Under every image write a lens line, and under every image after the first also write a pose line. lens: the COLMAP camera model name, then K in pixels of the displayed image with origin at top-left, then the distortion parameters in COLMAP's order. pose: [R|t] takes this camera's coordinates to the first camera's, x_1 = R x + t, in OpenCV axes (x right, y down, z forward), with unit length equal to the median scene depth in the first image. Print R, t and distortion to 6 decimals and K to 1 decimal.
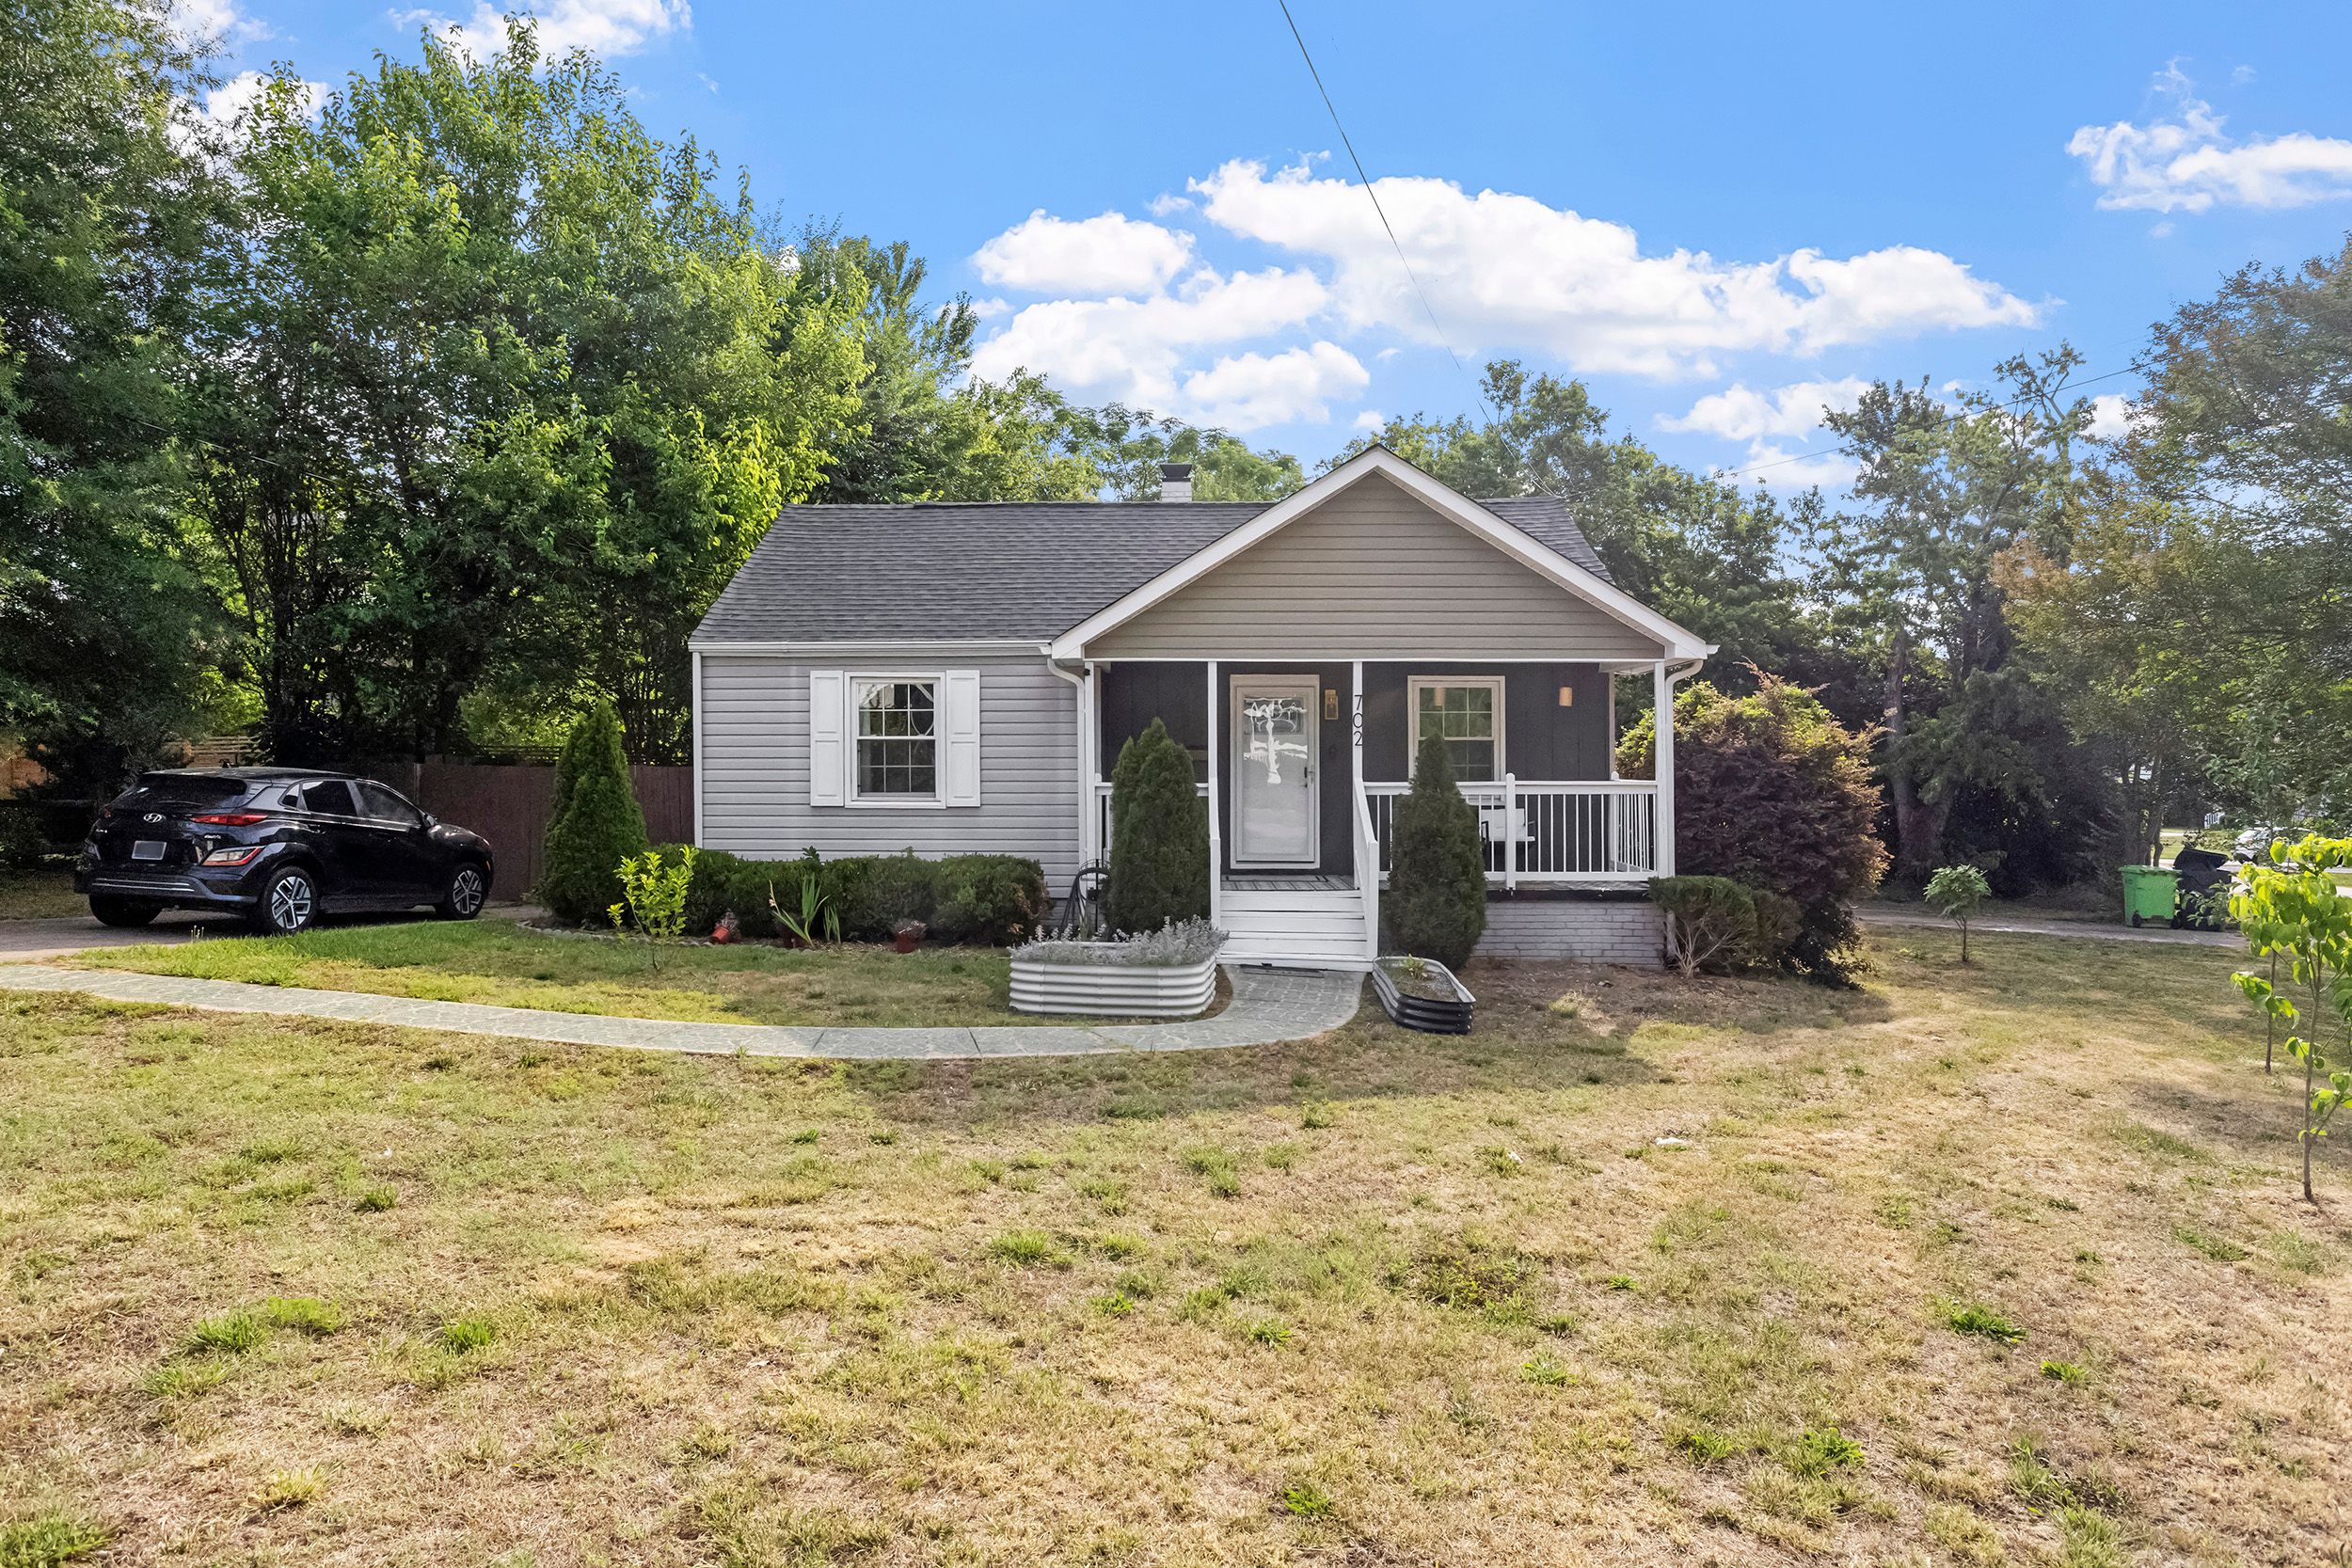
lens RADIAL K [[1400.1, 0, 1147.9], [0, 1400.1, 728.8], [0, 0, 1]] dist [0.000751, -0.000265]
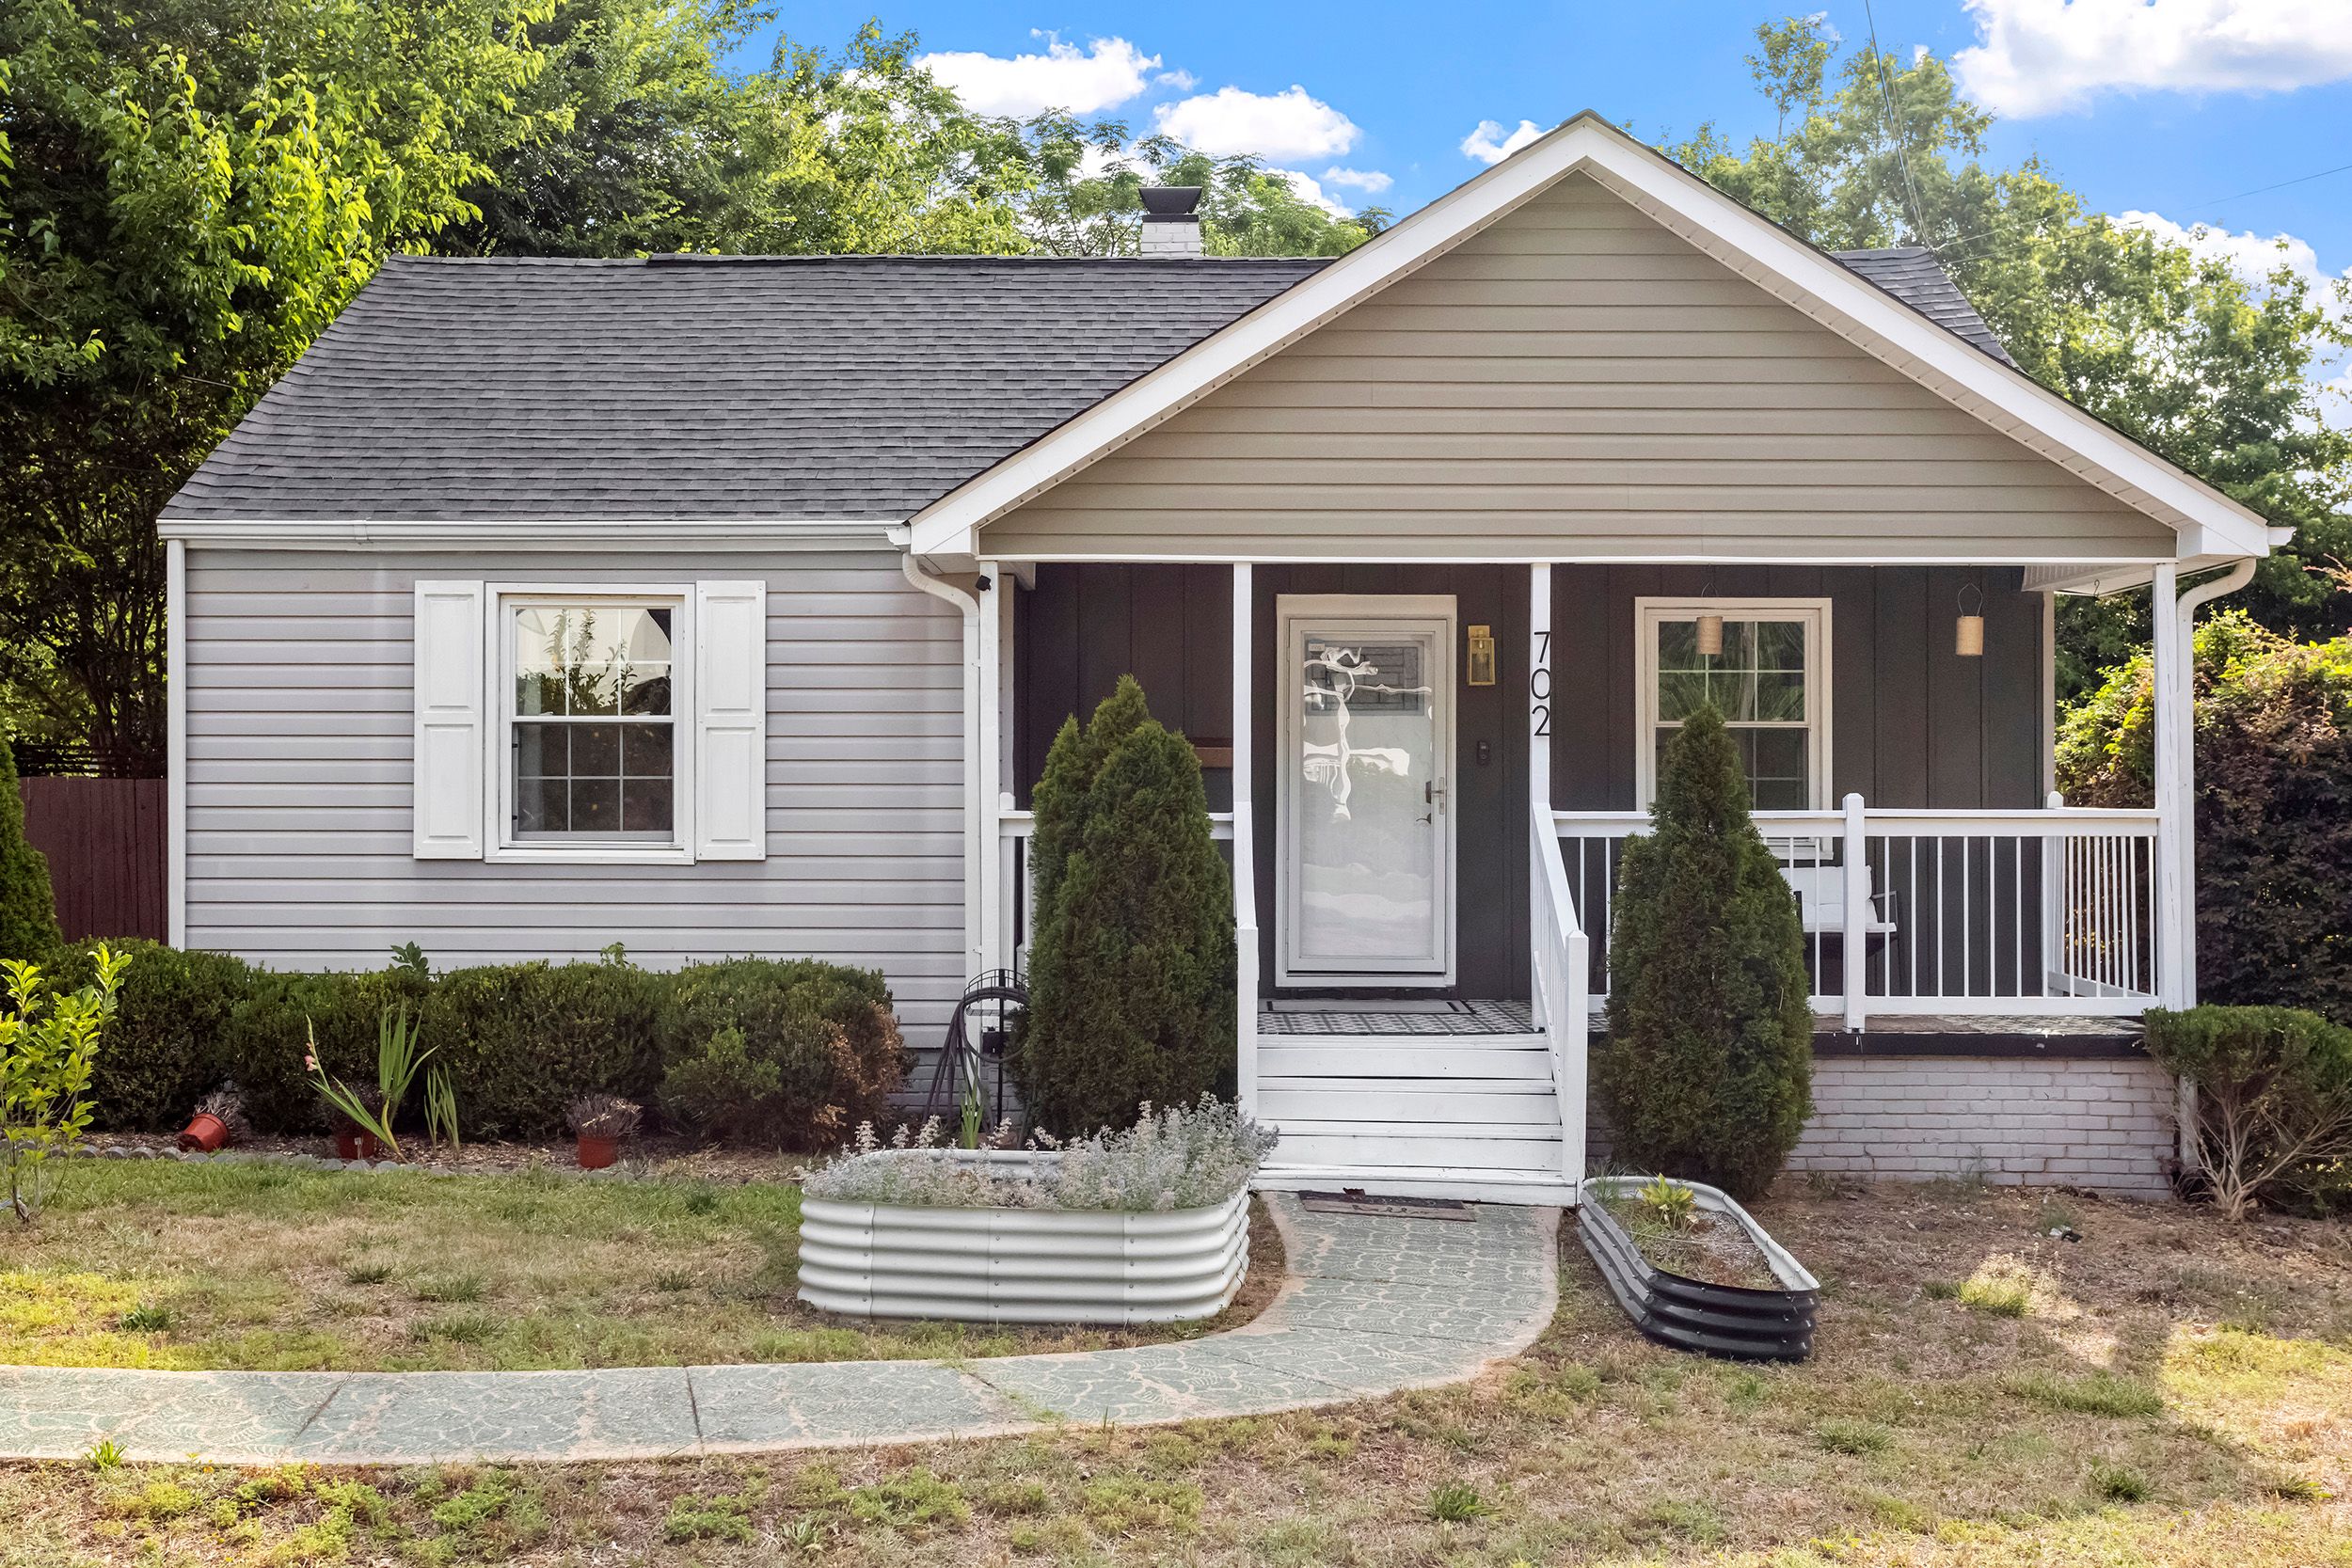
lens RADIAL K [[2501.5, 0, 1172.9], [0, 2501.5, 711.8], [0, 0, 1]] dist [0.046630, 0.000000]
pose [[0.999765, 0.002600, 0.021528, 0.003525], [-0.002509, 0.999988, -0.004250, 0.007775], [-0.021538, 0.004195, 0.999759, 0.132900]]
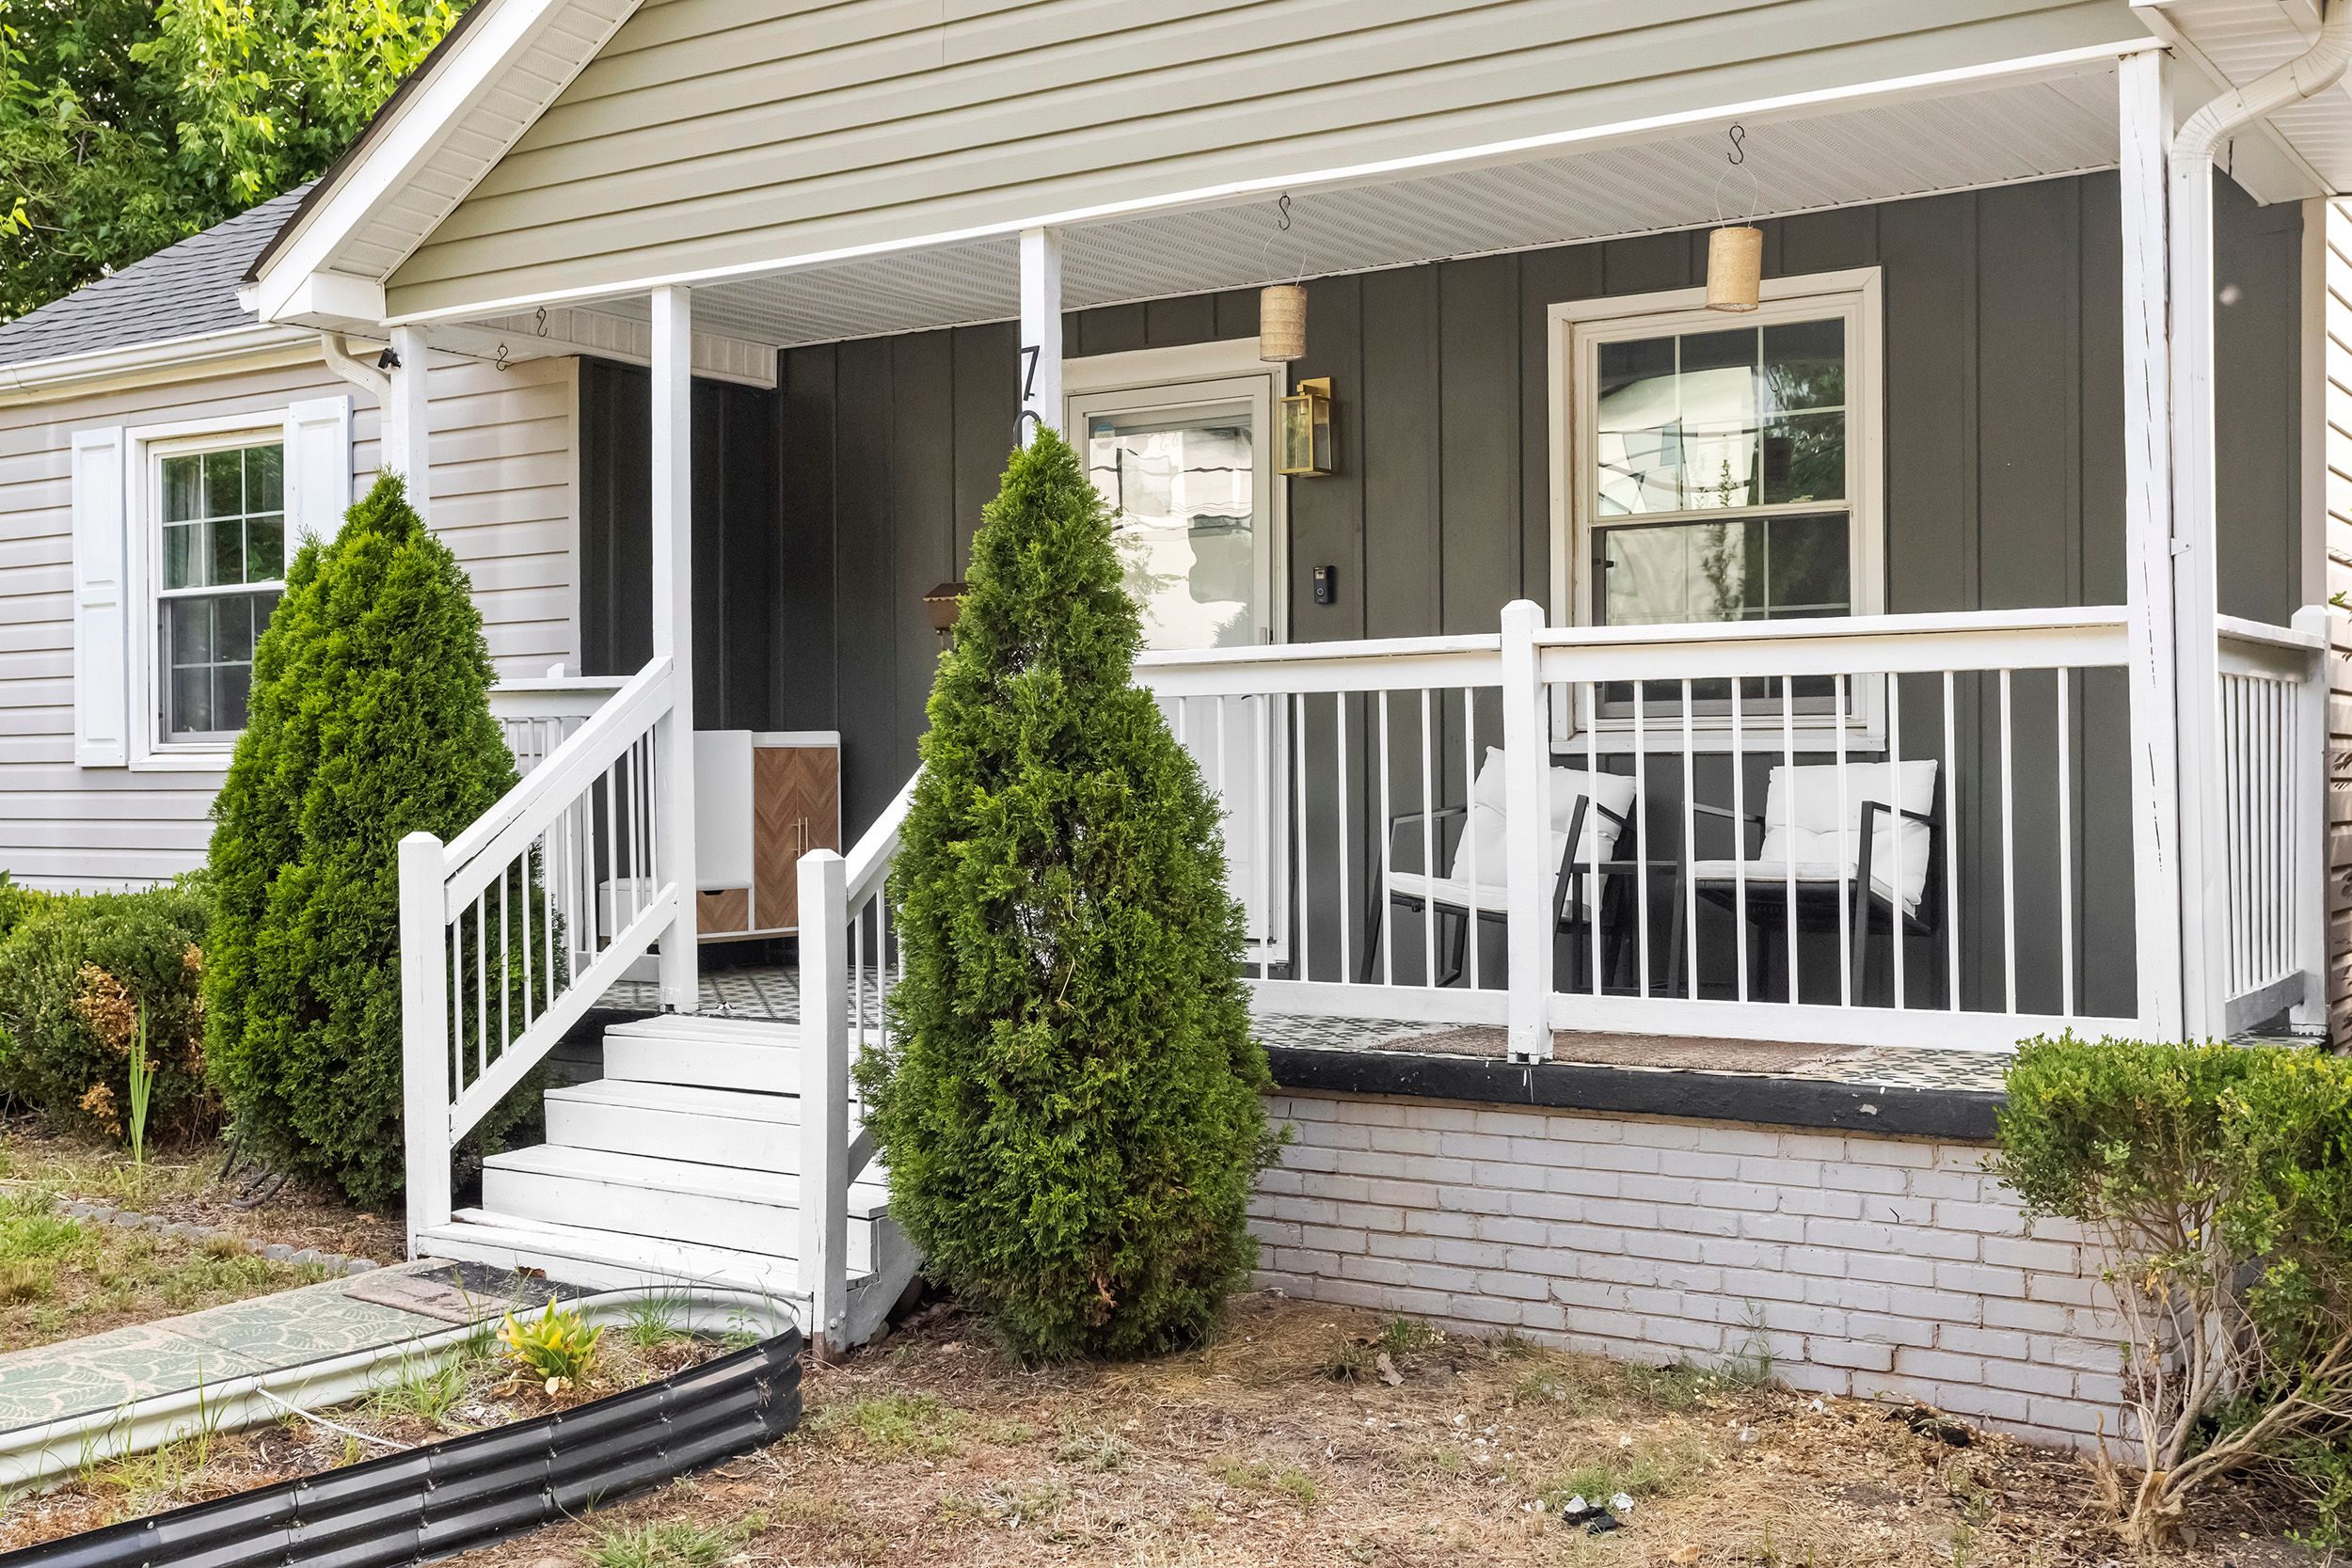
lens RADIAL K [[2516.2, 0, 1162.5], [0, 2516.2, 781.3], [0, 0, 1]] dist [0.038493, 0.000000]
pose [[0.850360, -0.005399, -0.526174, 0.441952], [0.020647, 0.999520, 0.023113, 0.052435], [0.525796, -0.030518, 0.850063, 0.581948]]
